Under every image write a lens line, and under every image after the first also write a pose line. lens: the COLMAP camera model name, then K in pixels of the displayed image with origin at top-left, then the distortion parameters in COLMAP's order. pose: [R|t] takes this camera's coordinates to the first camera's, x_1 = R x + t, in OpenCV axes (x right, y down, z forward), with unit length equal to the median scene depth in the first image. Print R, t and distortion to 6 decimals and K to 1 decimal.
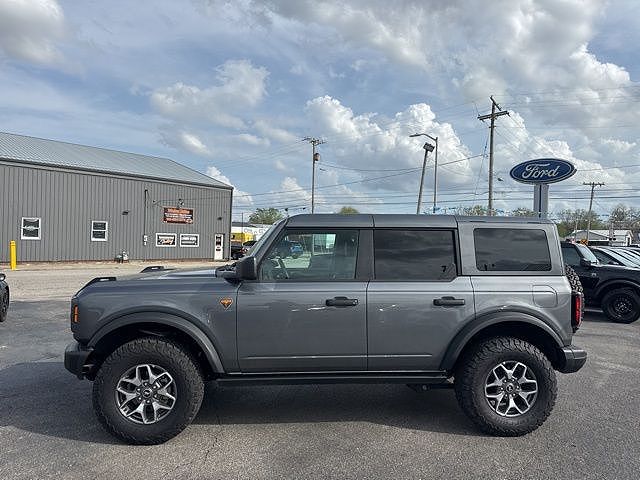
lens RADIAL K [[472.5, 0, 322.5], [0, 472.5, 236.5], [0, 0, 1]] dist [0.013853, -0.021212]
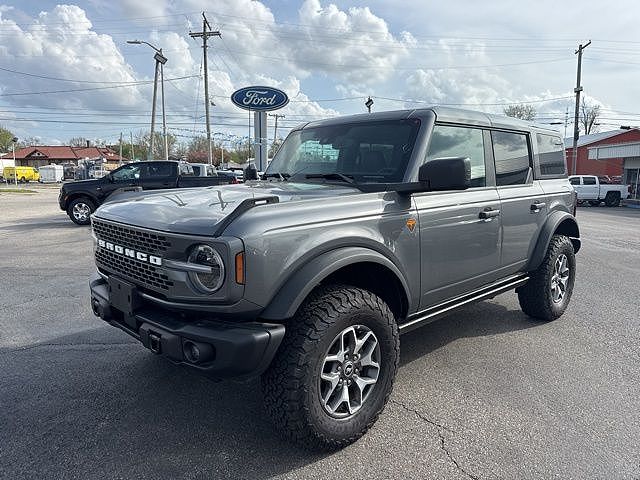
lens RADIAL K [[472.5, 0, 316.2], [0, 472.5, 243.1], [0, 0, 1]] dist [0.013853, -0.021212]
pose [[0.767816, -0.108862, 0.631354, -0.117769], [0.004672, 0.986383, 0.164396, 0.005183], [-0.640654, -0.123276, 0.757869, 0.075754]]
